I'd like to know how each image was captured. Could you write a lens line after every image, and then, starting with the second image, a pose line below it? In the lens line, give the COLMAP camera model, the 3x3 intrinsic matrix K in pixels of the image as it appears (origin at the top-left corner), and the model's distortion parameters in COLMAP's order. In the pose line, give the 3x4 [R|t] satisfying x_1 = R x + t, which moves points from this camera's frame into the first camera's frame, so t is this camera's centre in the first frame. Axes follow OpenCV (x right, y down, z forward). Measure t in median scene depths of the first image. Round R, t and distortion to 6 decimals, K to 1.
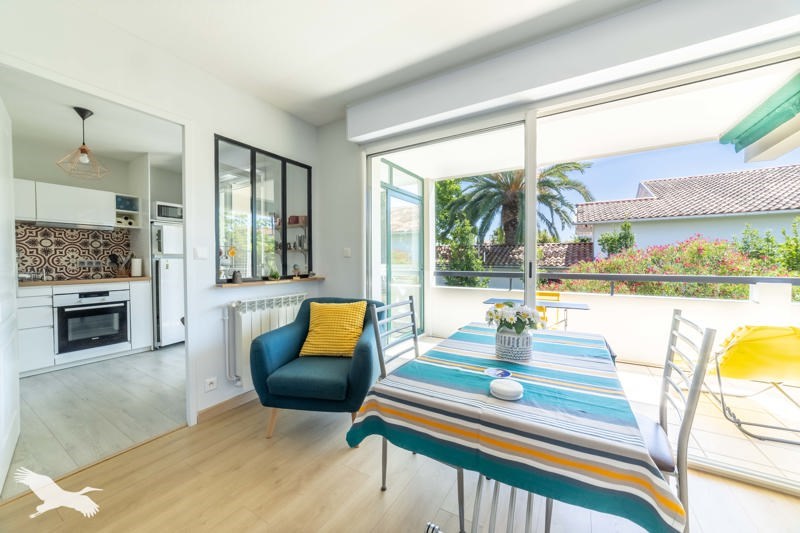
lens RADIAL K [[290.2, 0, 403.7], [0, 290.2, 265.2], [0, 0, 1]] dist [-0.000257, -0.000064]
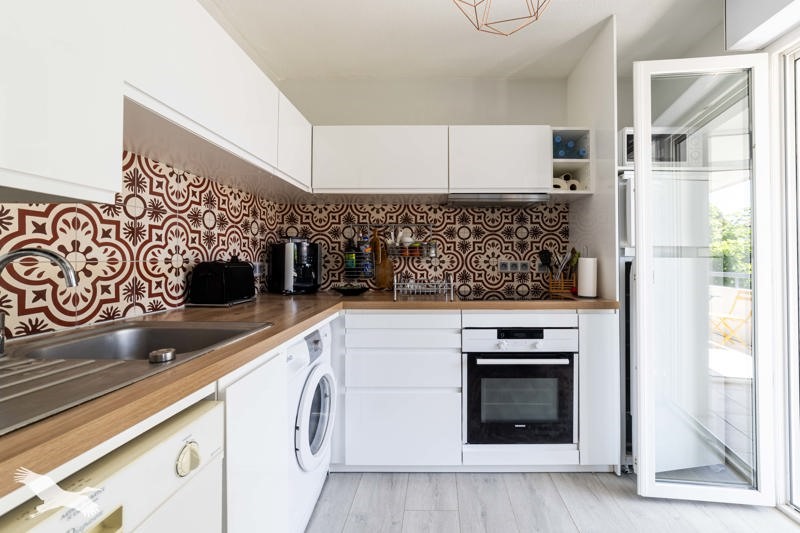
lens RADIAL K [[324.9, 0, 400.4], [0, 324.9, 256.0], [0, 0, 1]] dist [-0.001387, -0.000139]
pose [[0.401059, -0.007135, -0.916024, -0.609515], [-0.018832, 0.999694, -0.016032, -0.012639], [0.915859, 0.023680, 0.400802, 0.560669]]
